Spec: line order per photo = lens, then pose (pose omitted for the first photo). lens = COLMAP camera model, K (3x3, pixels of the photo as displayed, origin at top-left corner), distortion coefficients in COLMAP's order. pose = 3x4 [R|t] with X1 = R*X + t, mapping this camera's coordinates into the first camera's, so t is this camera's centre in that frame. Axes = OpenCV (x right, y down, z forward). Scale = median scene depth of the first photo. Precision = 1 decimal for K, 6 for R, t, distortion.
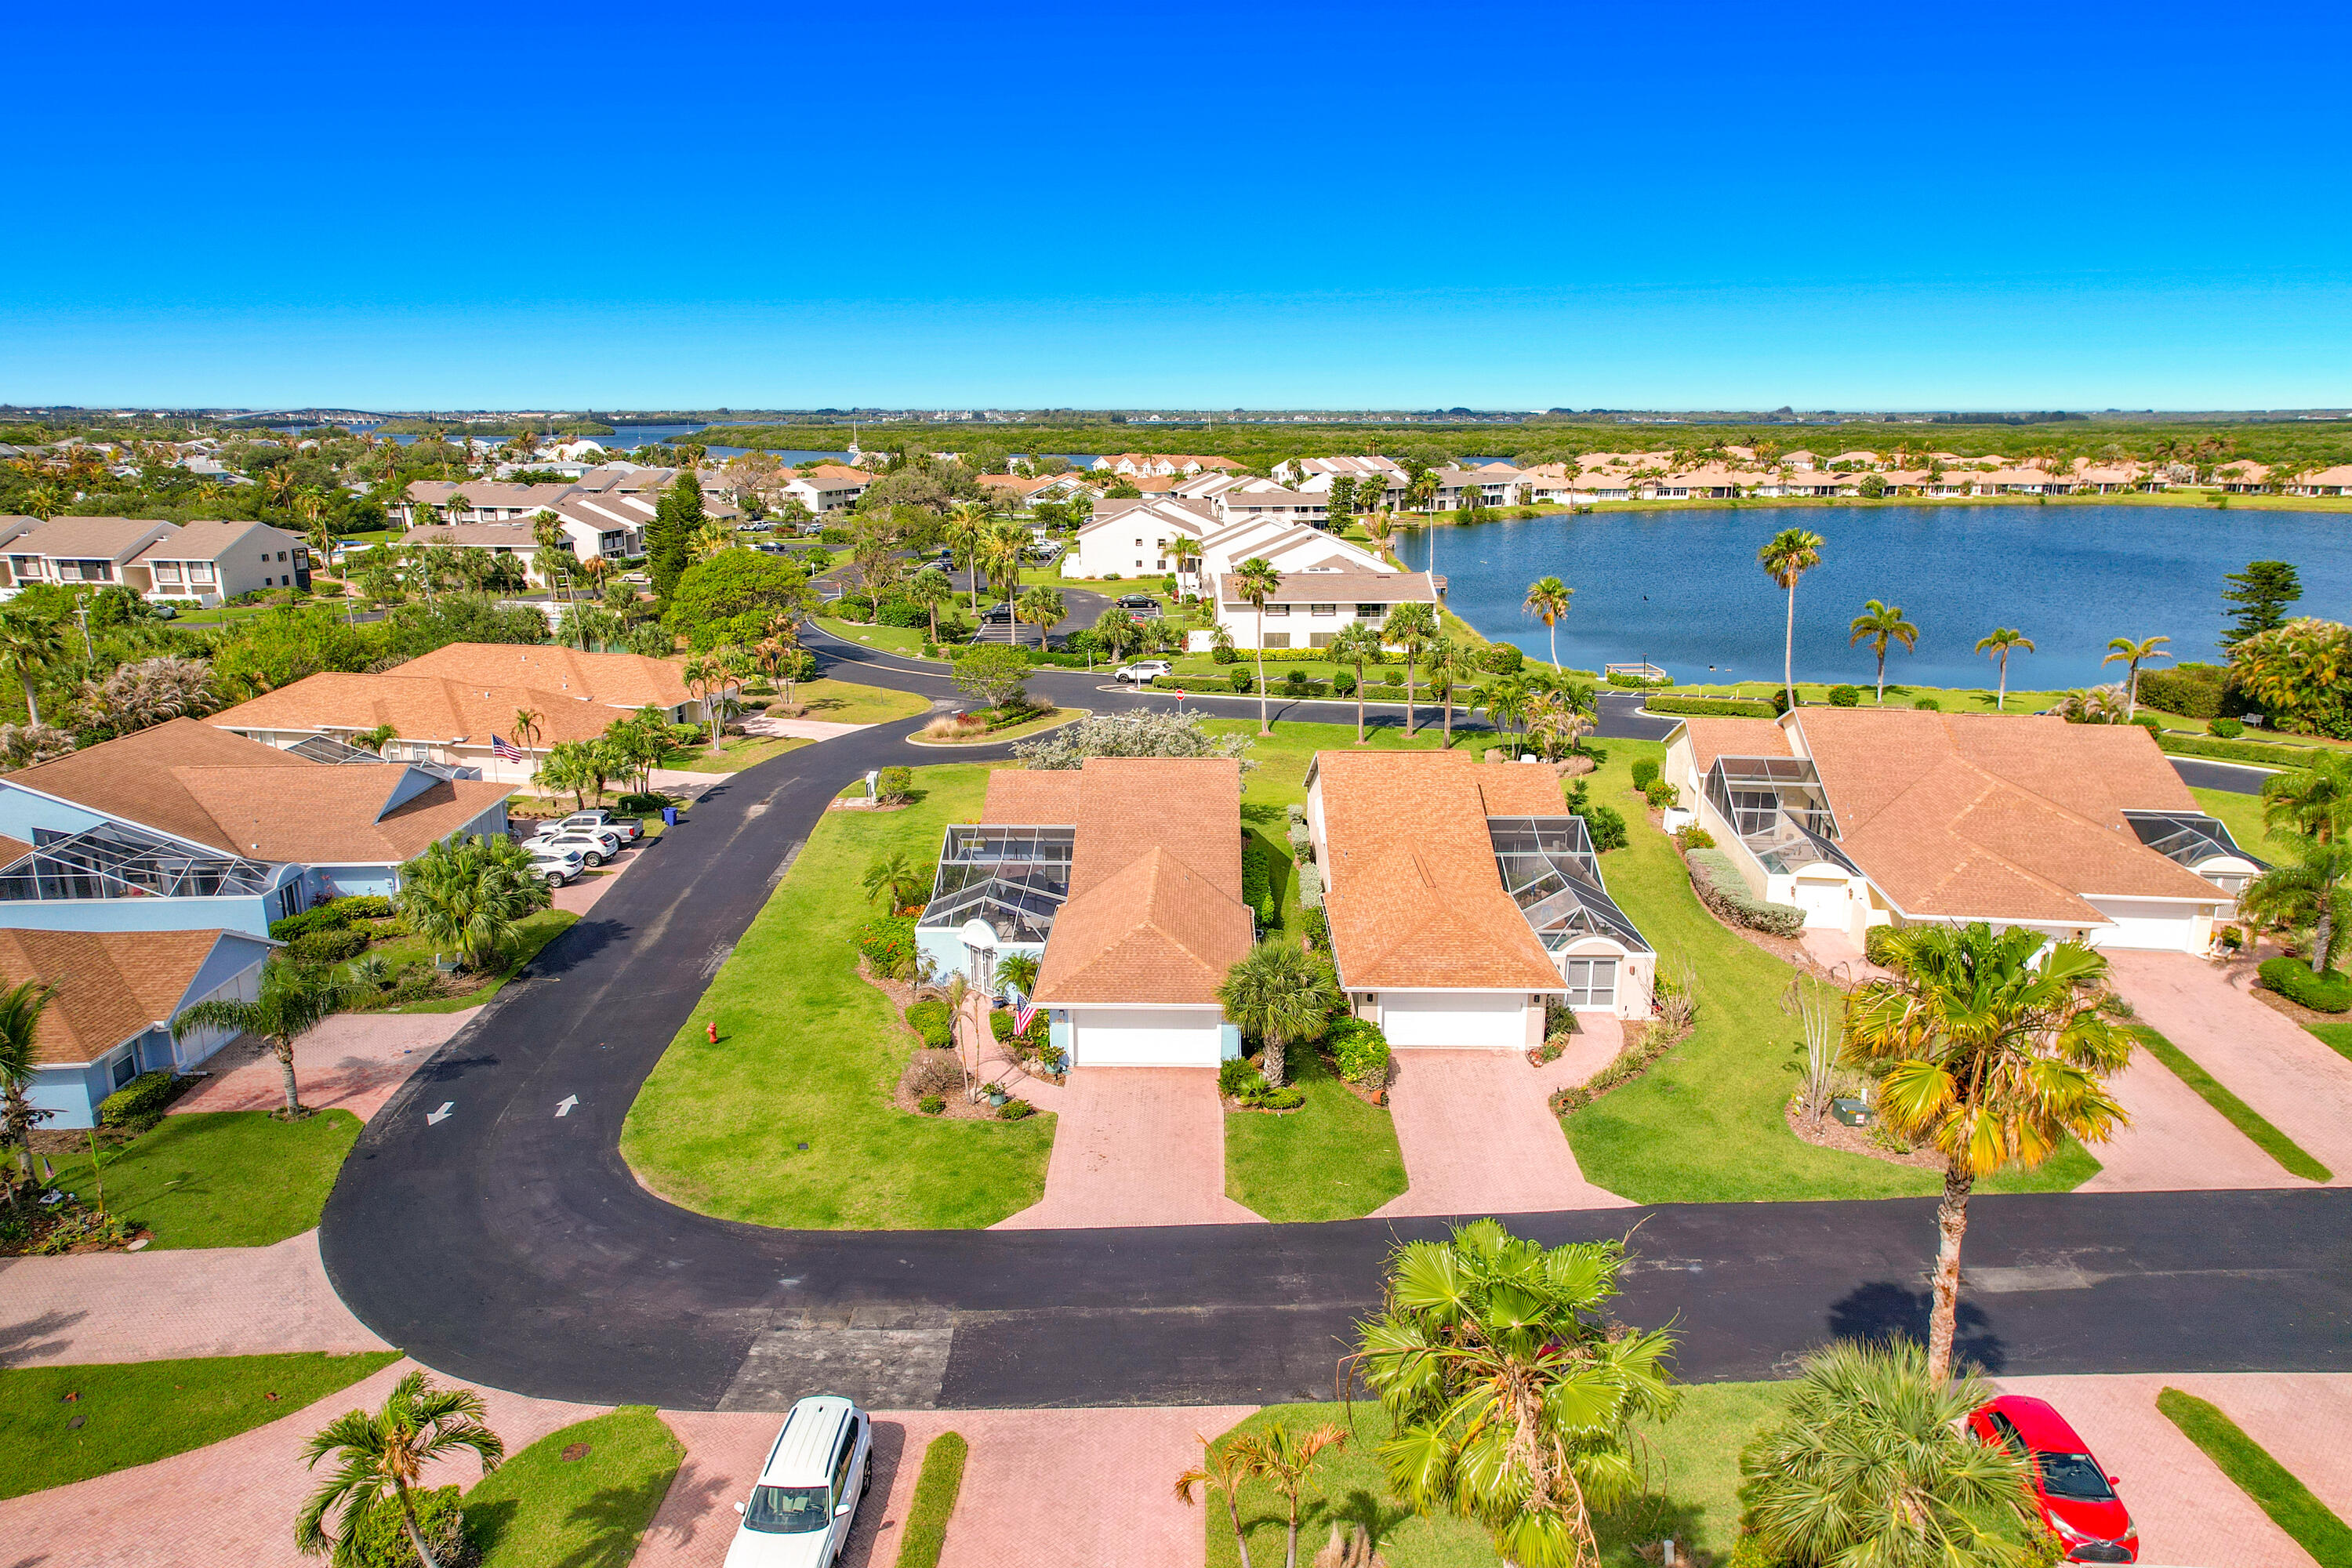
lens RADIAL K [[1483.4, 0, 1181.5], [0, 1483.4, 783.4], [0, 0, 1]] dist [-0.028069, 0.046913]
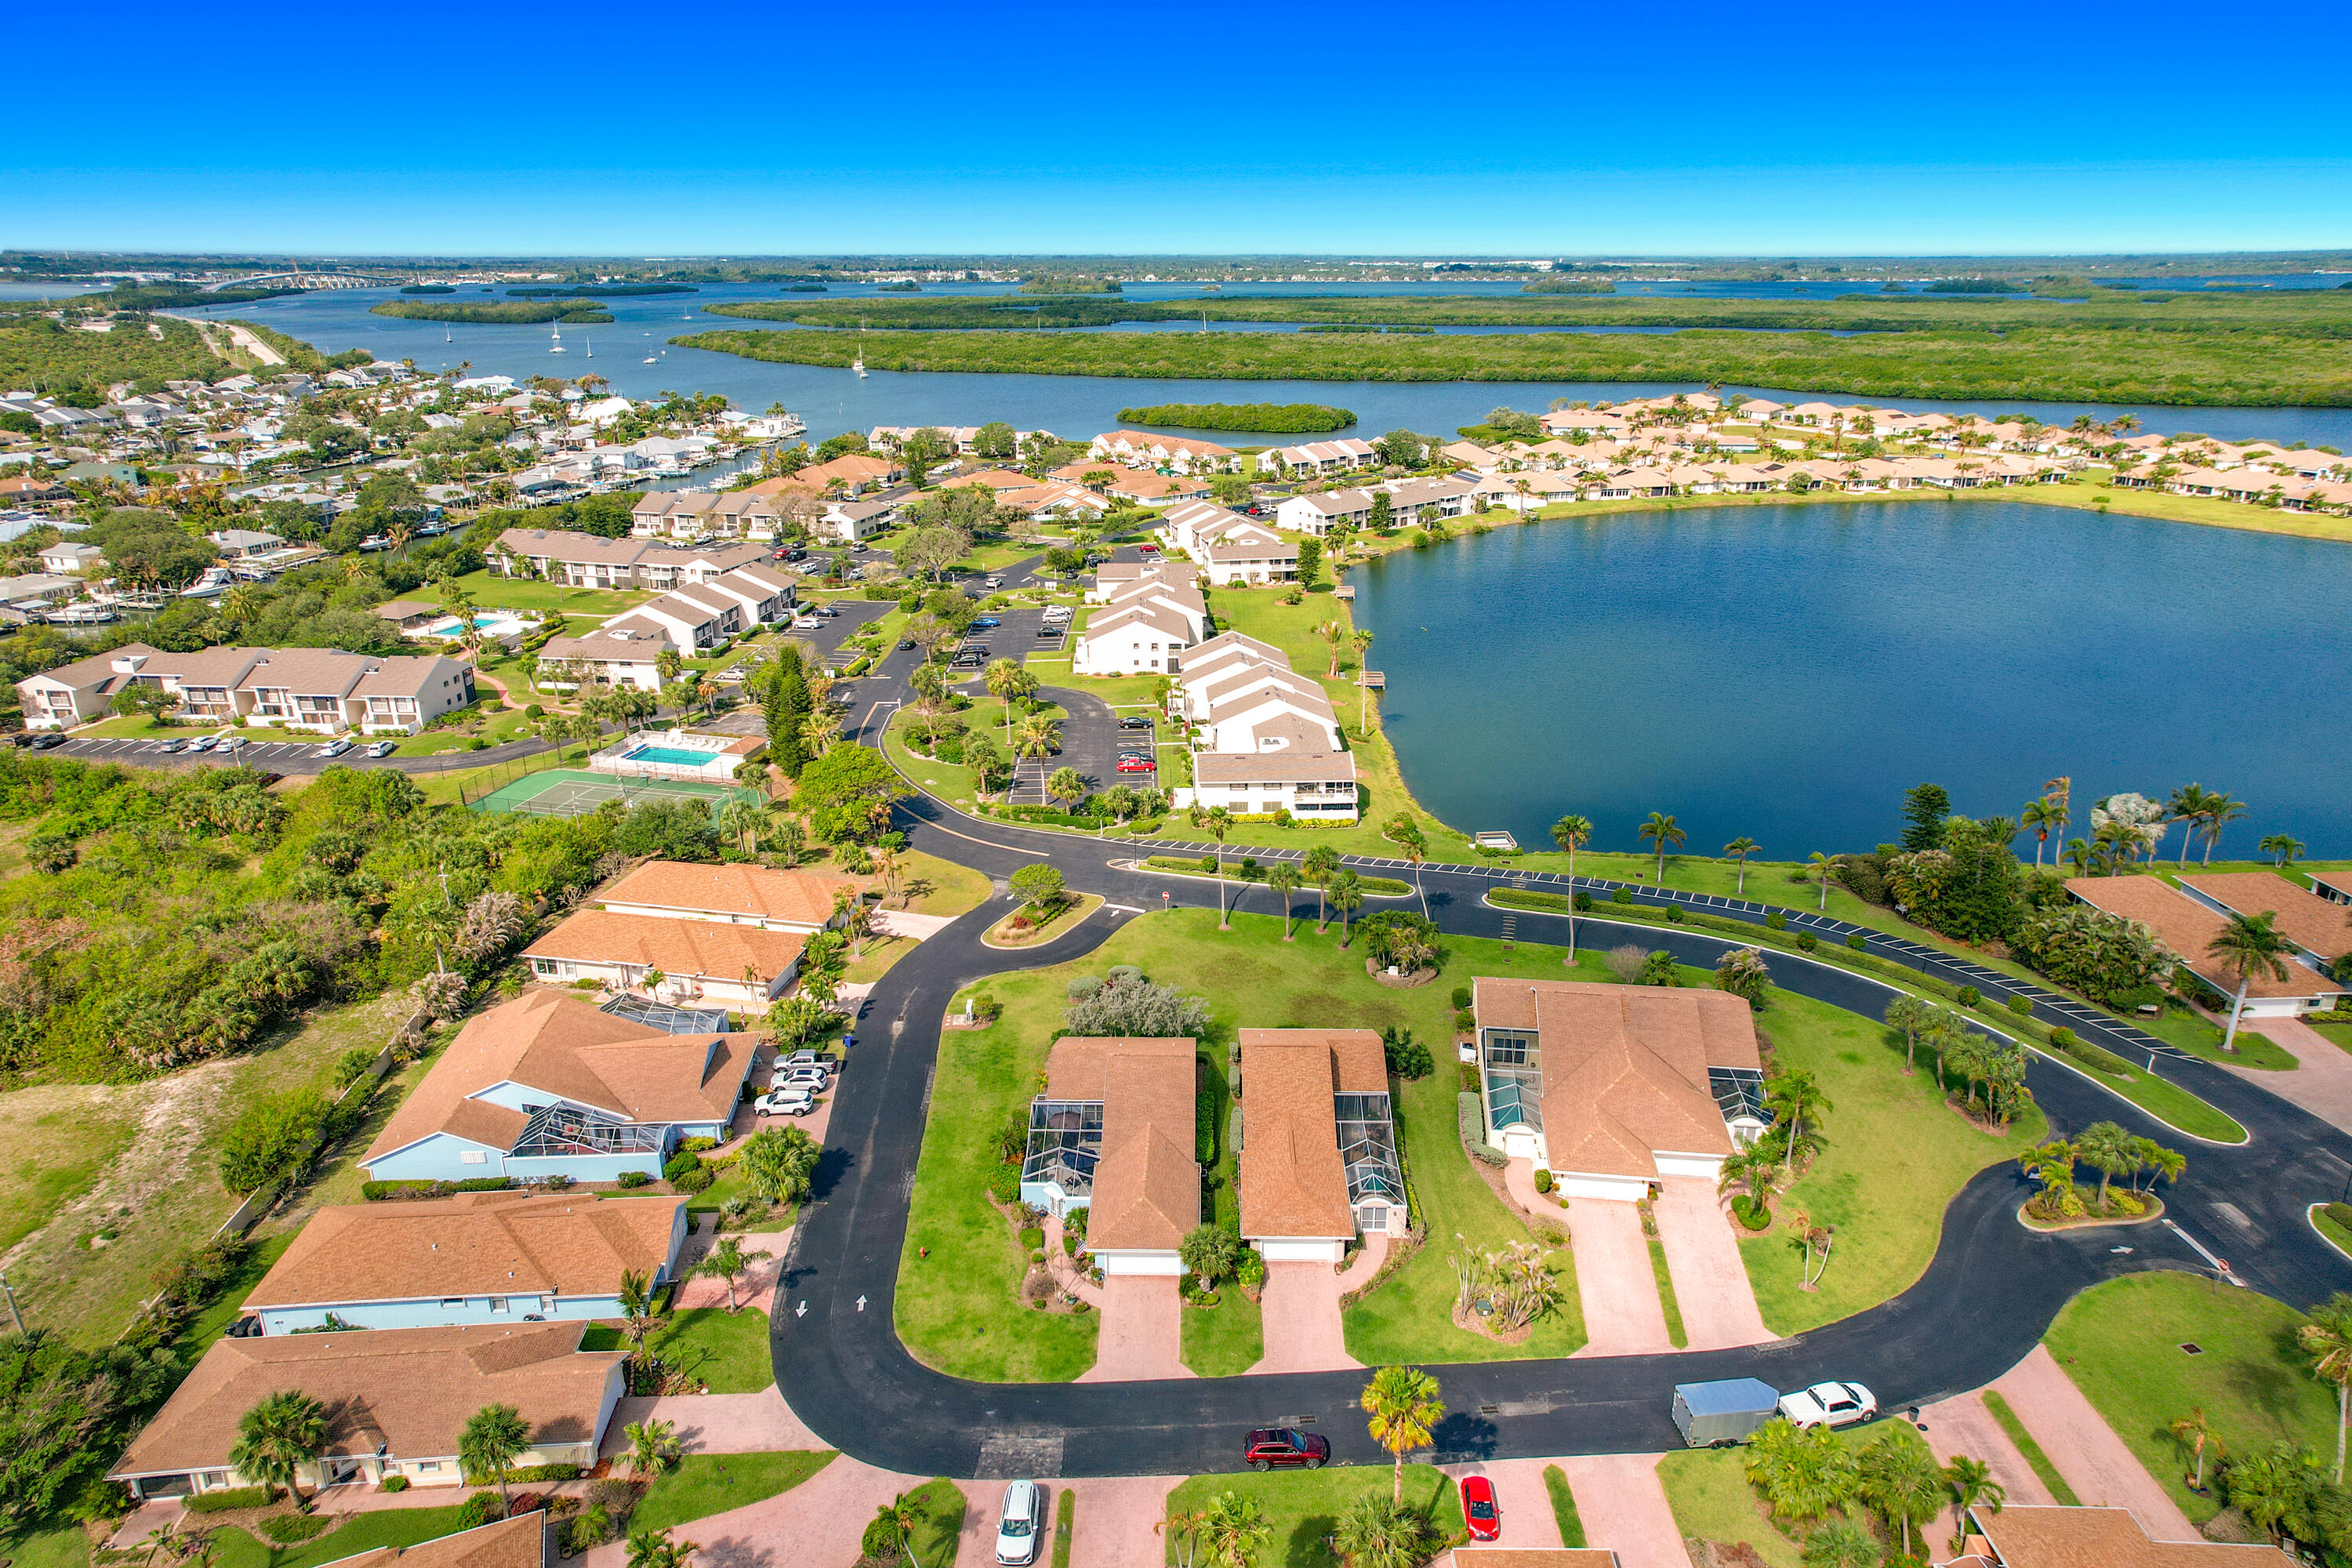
lens RADIAL K [[1483.4, 0, 1183.0], [0, 1483.4, 759.3], [0, 0, 1]] dist [-0.028069, 0.046913]
pose [[0.999994, -0.000150, 0.003353, 0.011818], [-0.000123, 0.996700, 0.081177, -0.339384], [-0.003354, -0.081177, 0.996694, -0.478446]]
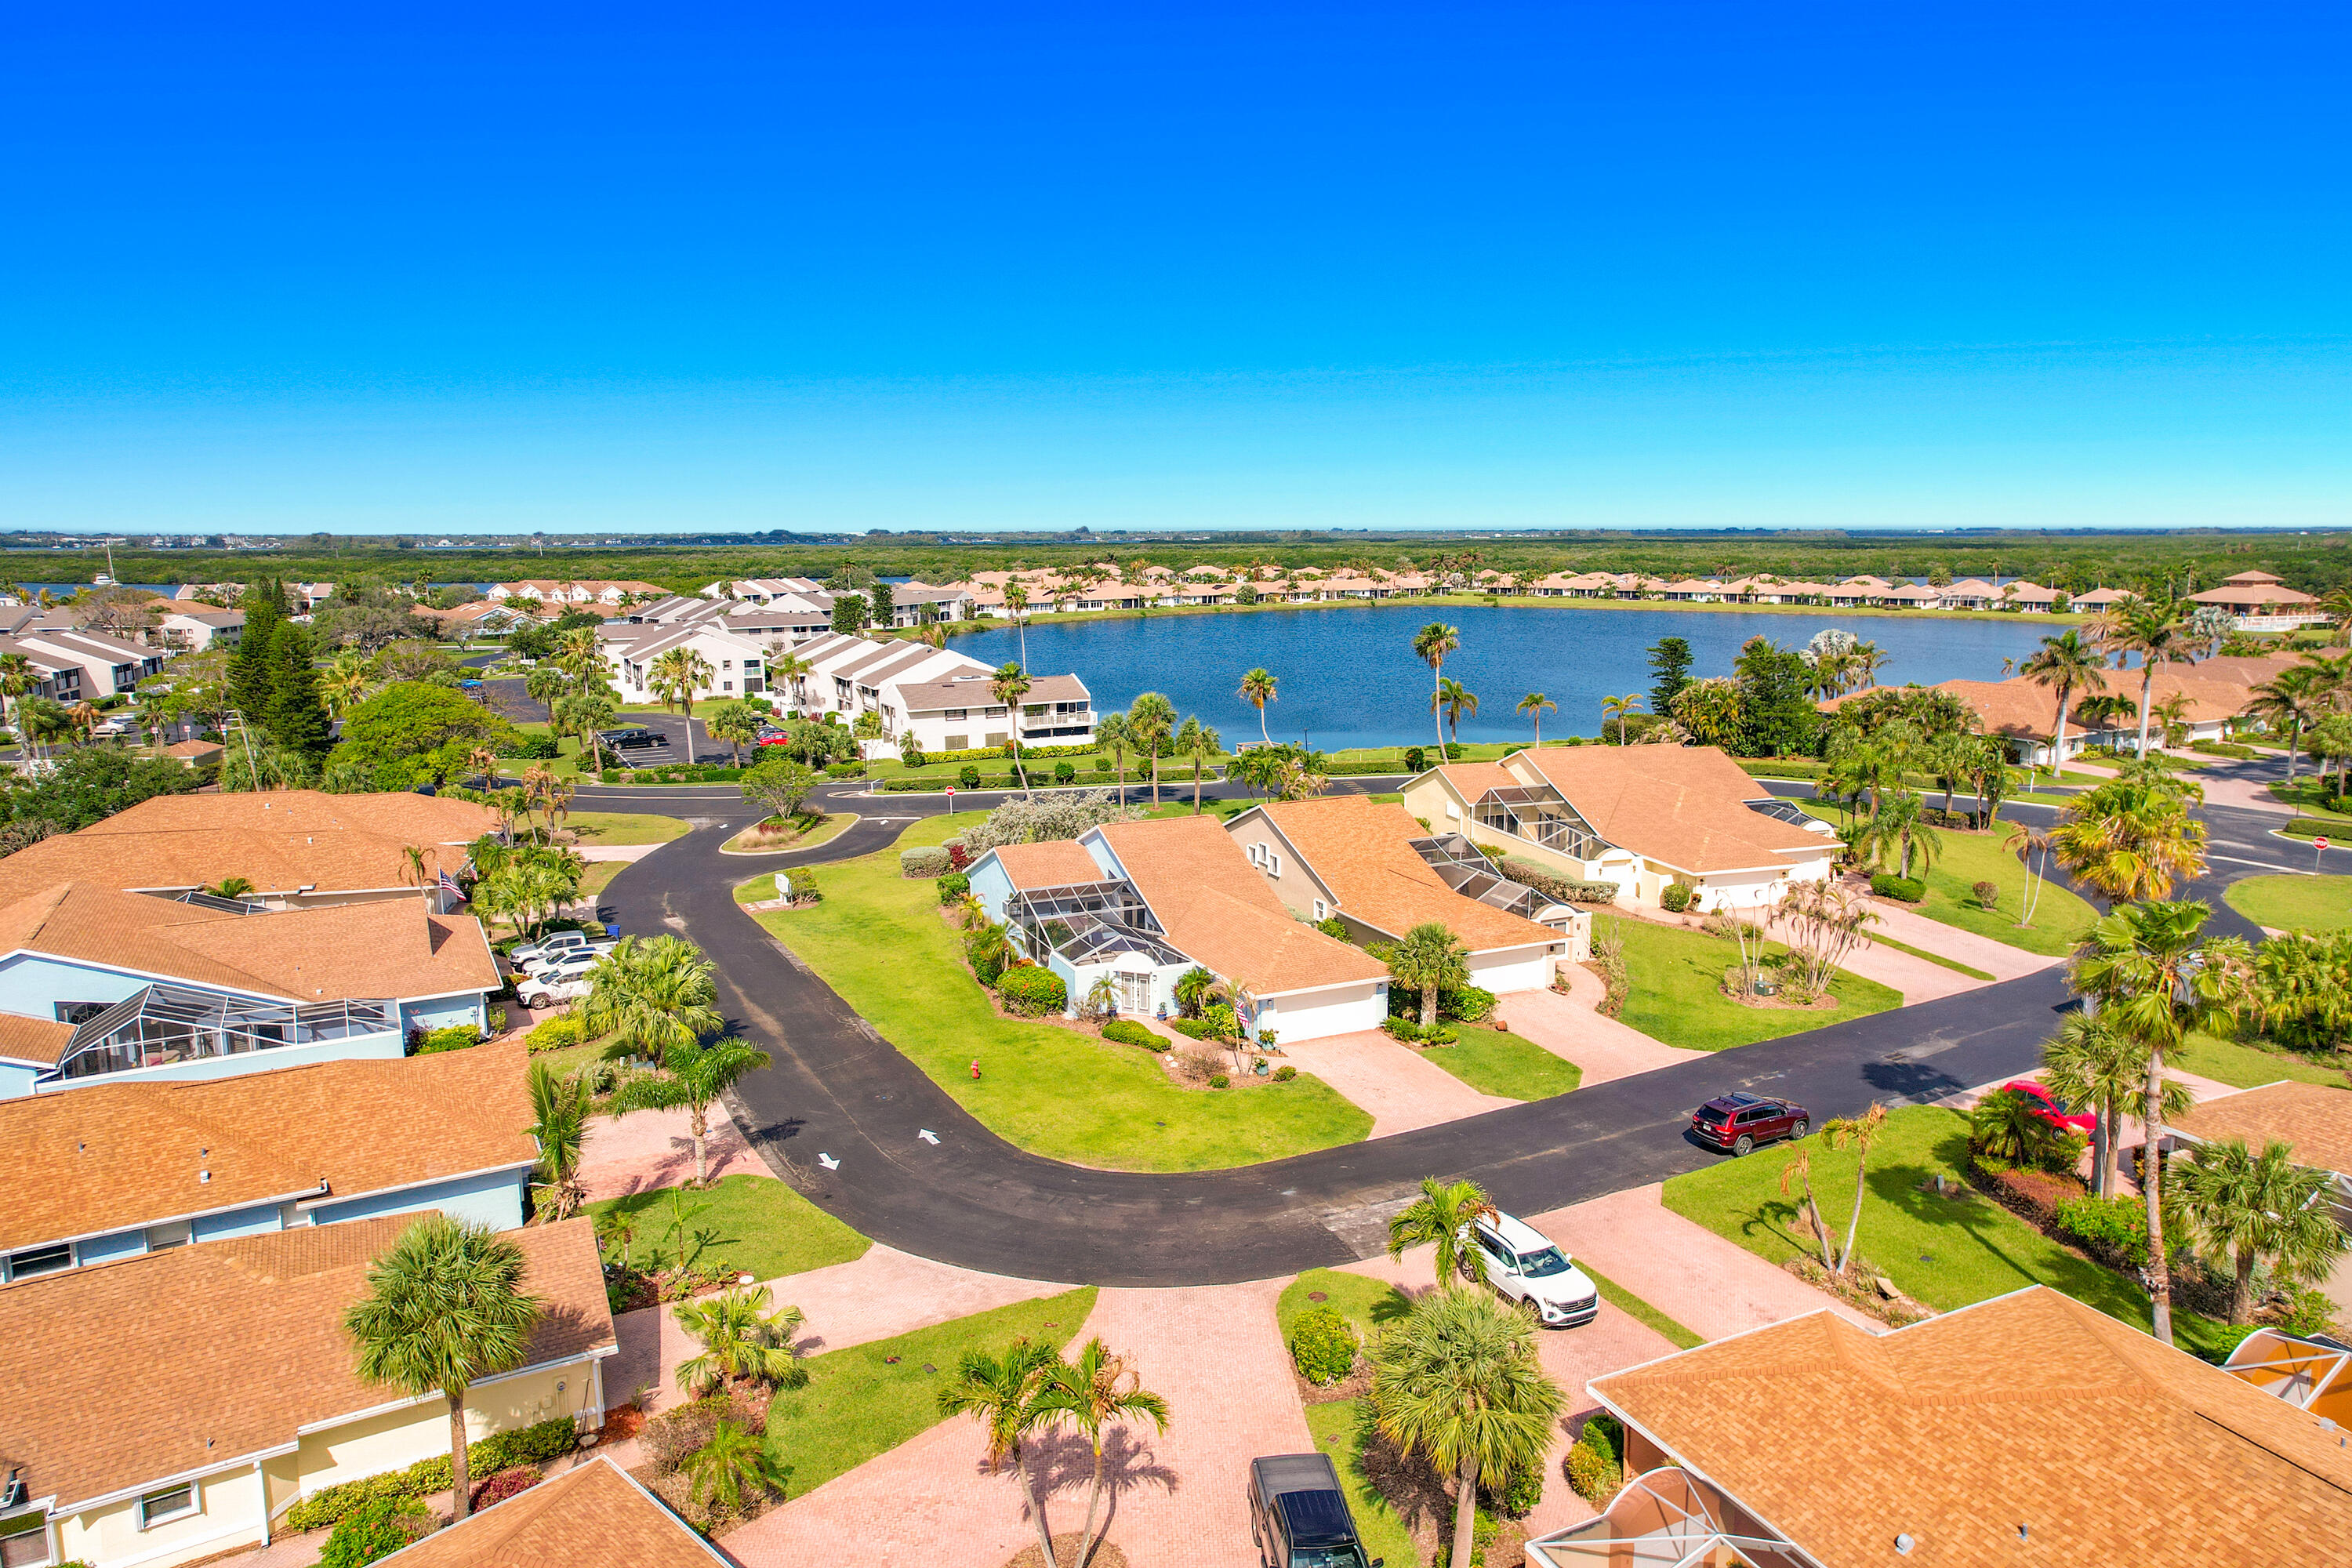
lens RADIAL K [[1483.4, 0, 1185.8], [0, 1483.4, 798.8], [0, 0, 1]] dist [-0.028069, 0.046913]
pose [[0.900873, -0.080712, 0.426513, -0.339836], [0.109775, 0.992984, -0.043956, 0.014592], [-0.419973, 0.086419, 0.903413, -0.068873]]
